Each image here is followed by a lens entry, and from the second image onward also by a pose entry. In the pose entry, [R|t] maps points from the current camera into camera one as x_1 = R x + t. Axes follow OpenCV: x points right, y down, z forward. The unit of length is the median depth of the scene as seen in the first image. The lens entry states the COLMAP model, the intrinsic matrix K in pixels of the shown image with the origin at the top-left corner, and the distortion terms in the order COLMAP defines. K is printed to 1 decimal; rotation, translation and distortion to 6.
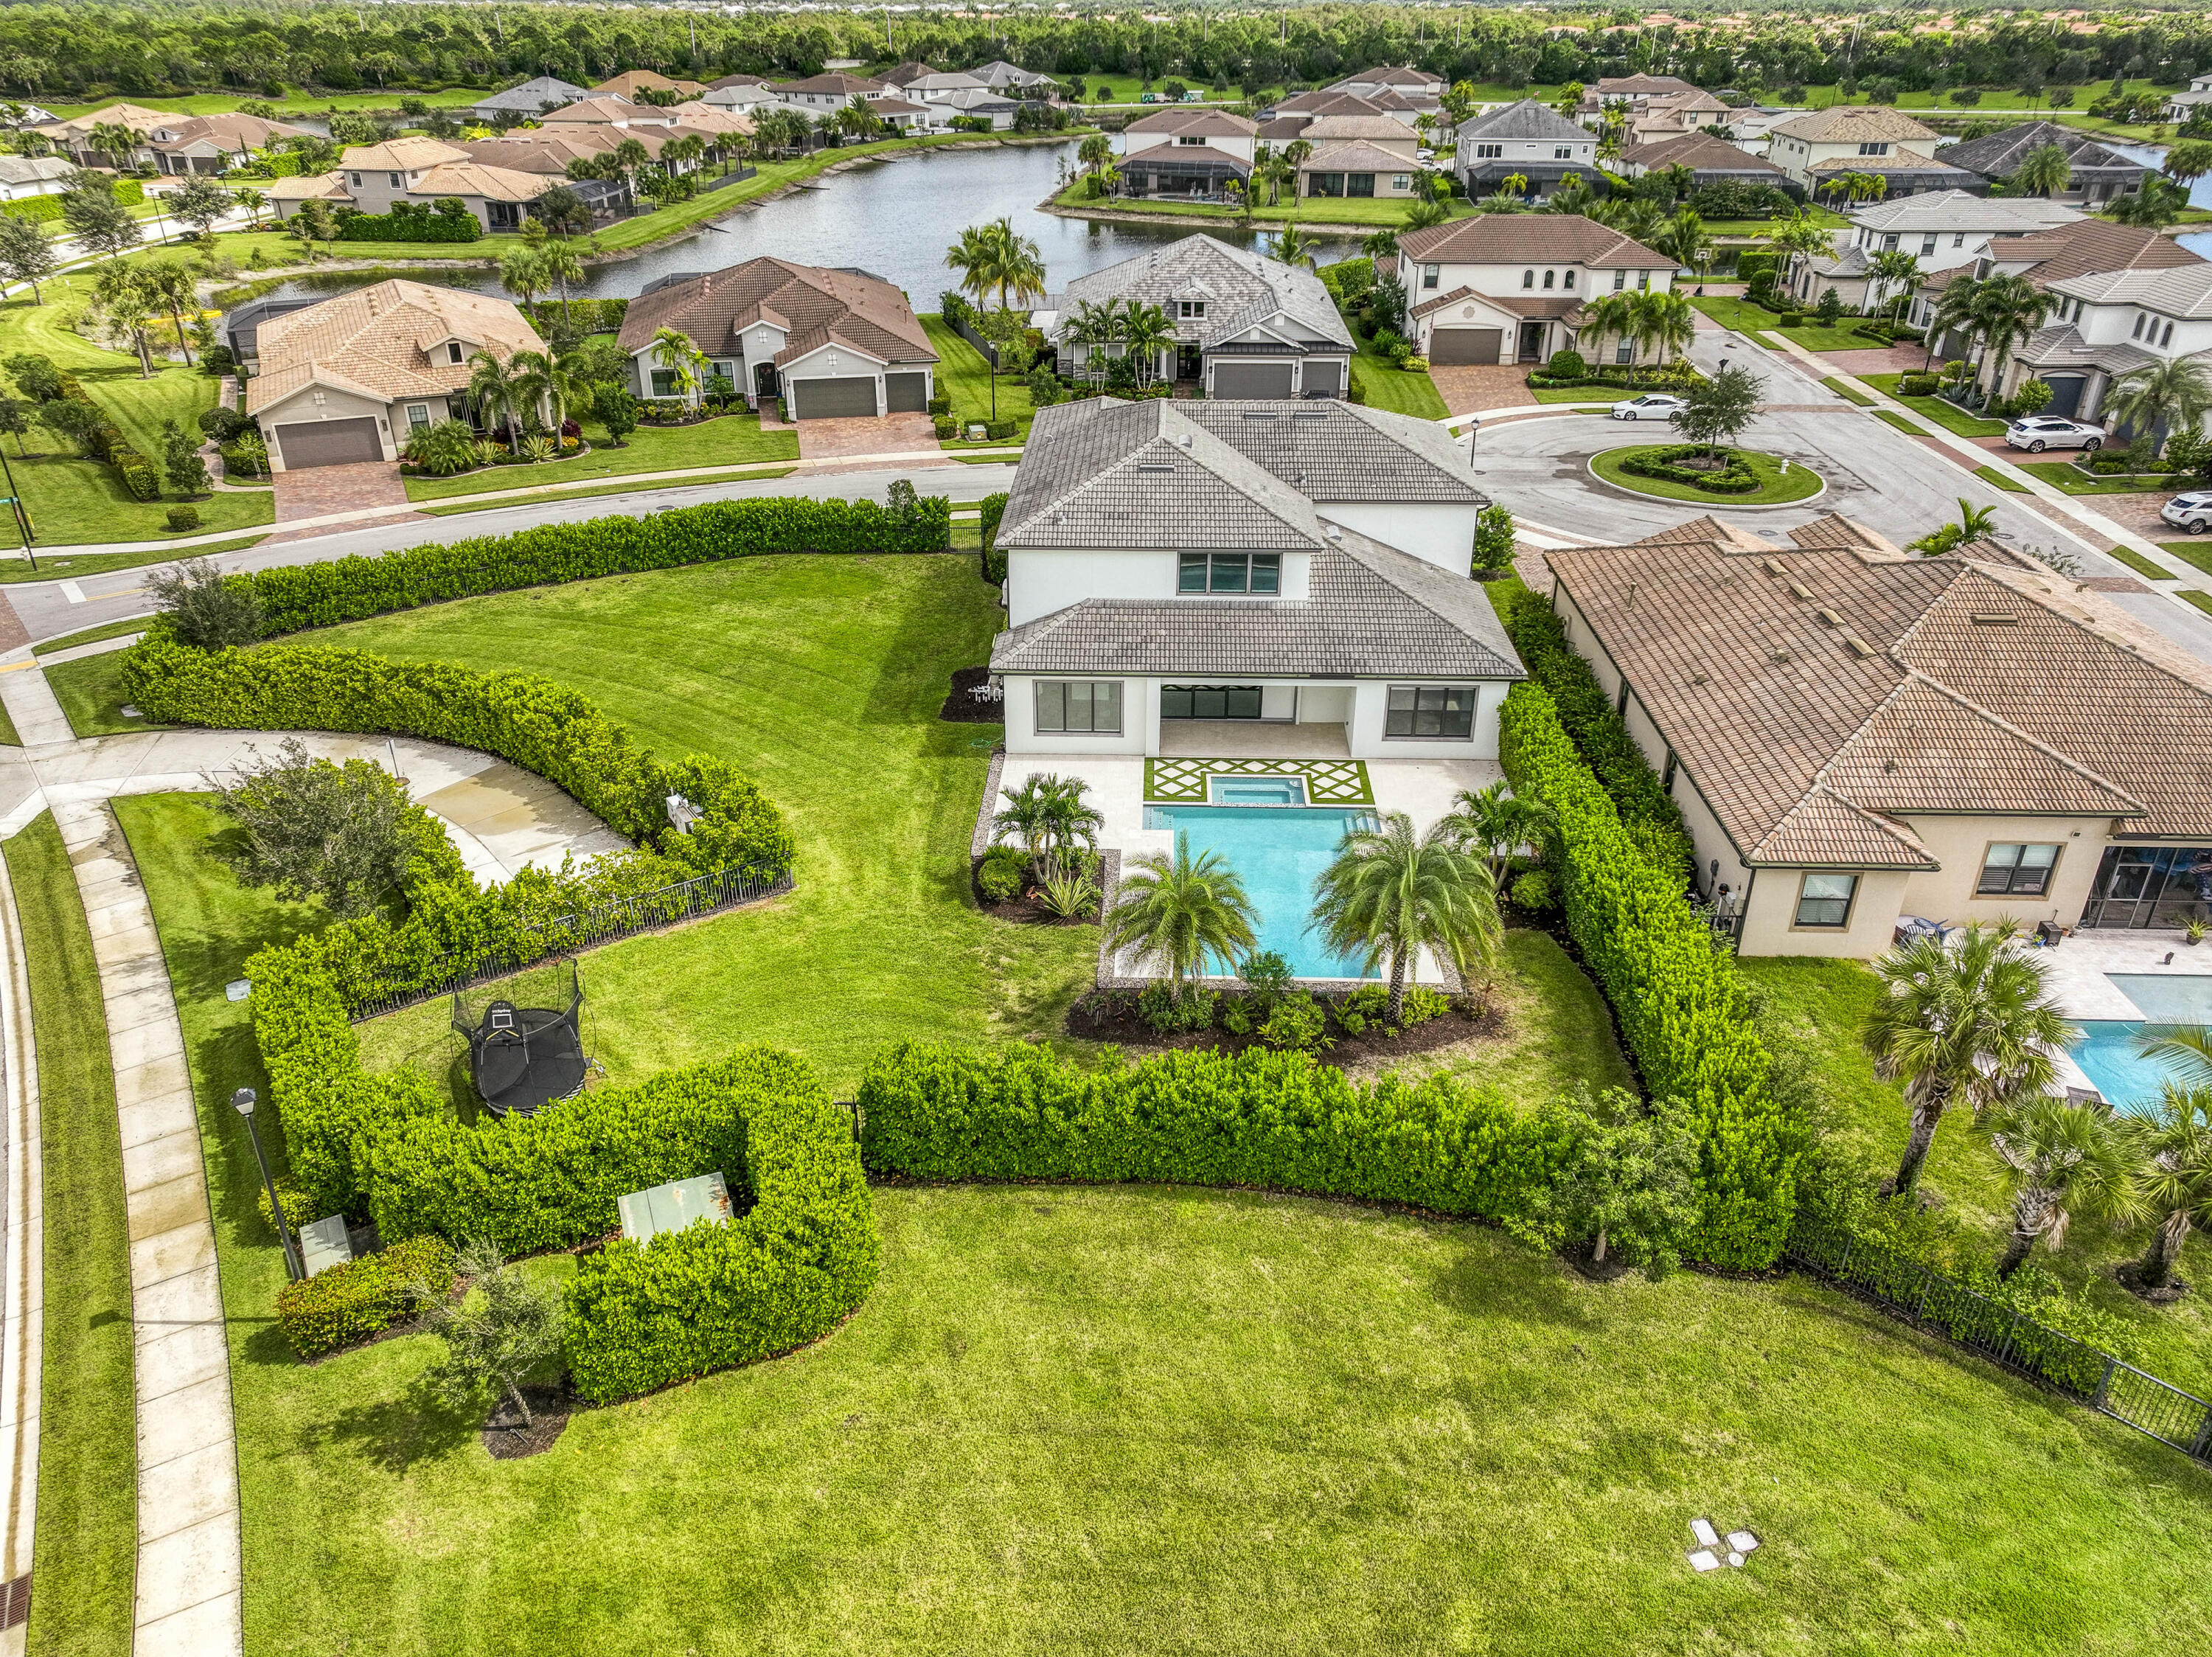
lens RADIAL K [[1540.6, 0, 1110.7], [0, 1540.6, 829.8], [0, 0, 1]] dist [0.008685, 0.008309]
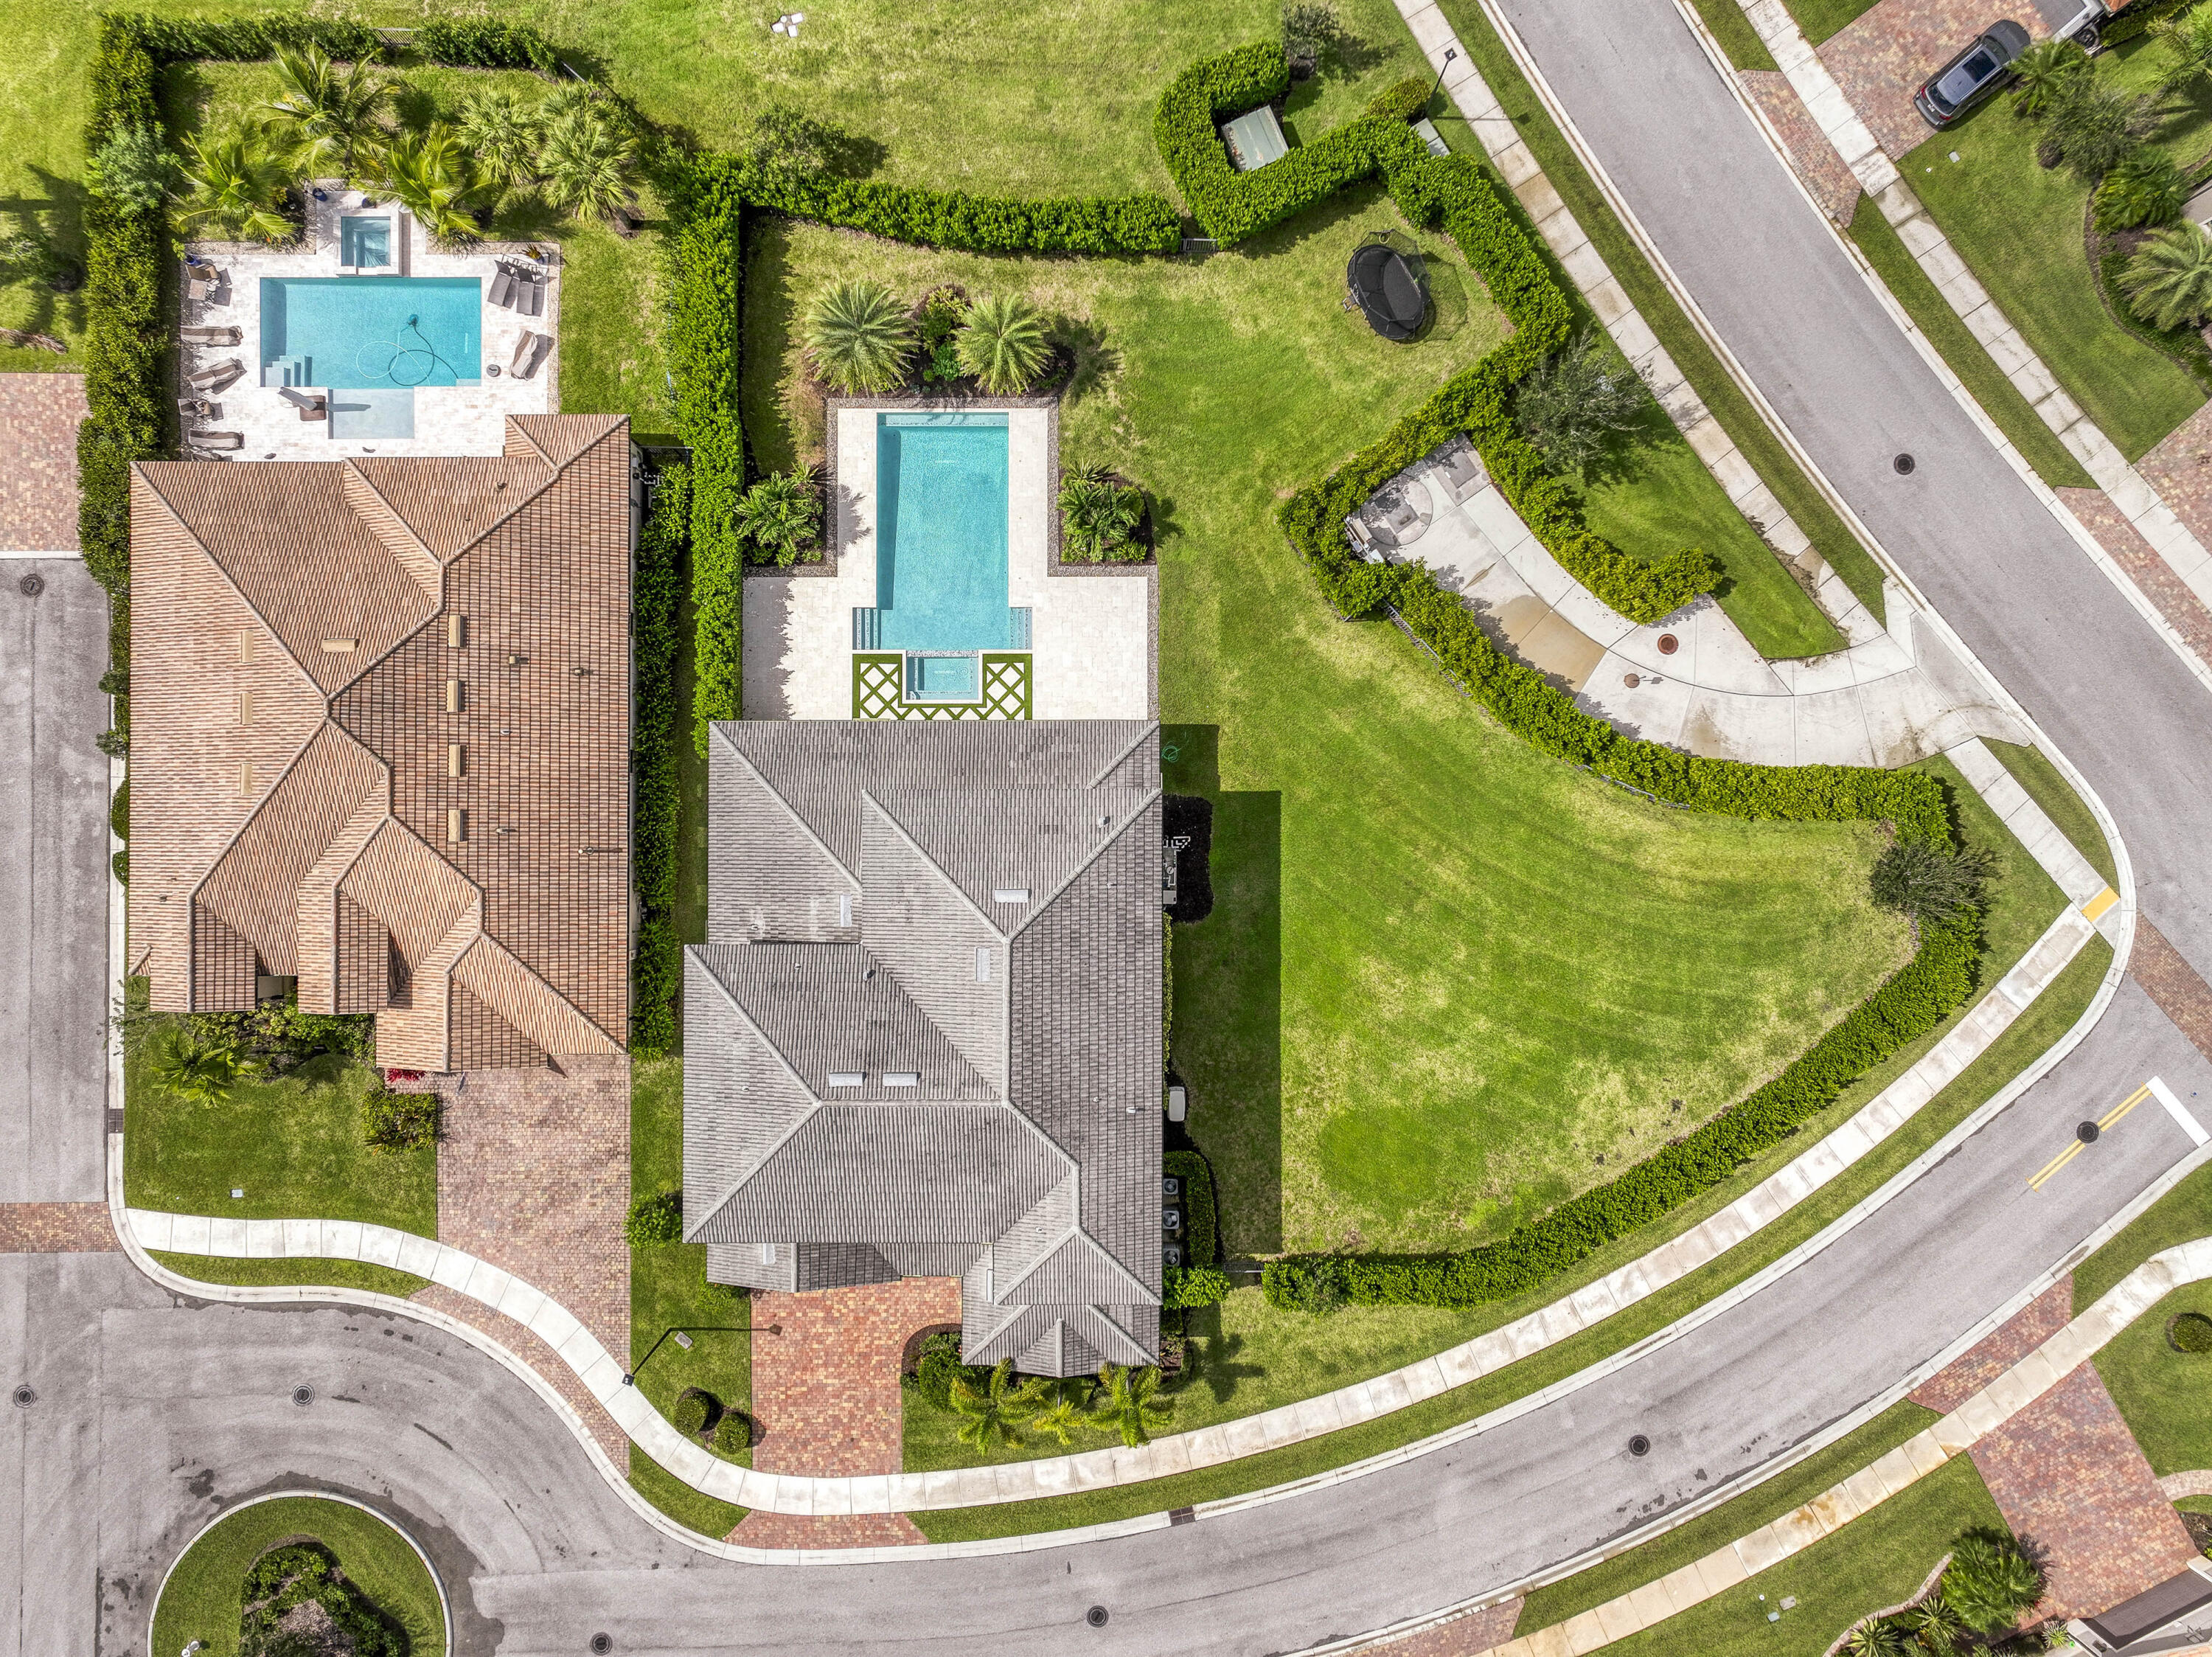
lens RADIAL K [[1554.9, 0, 1104.1], [0, 1554.9, 824.5], [0, 0, 1]] dist [0.004653, 0.014045]
pose [[-0.999442, 0.032588, 0.007301, -0.030098], [-0.008894, -0.470454, 0.882380, -0.854573], [0.032189, 0.881822, 0.470482, 0.360220]]
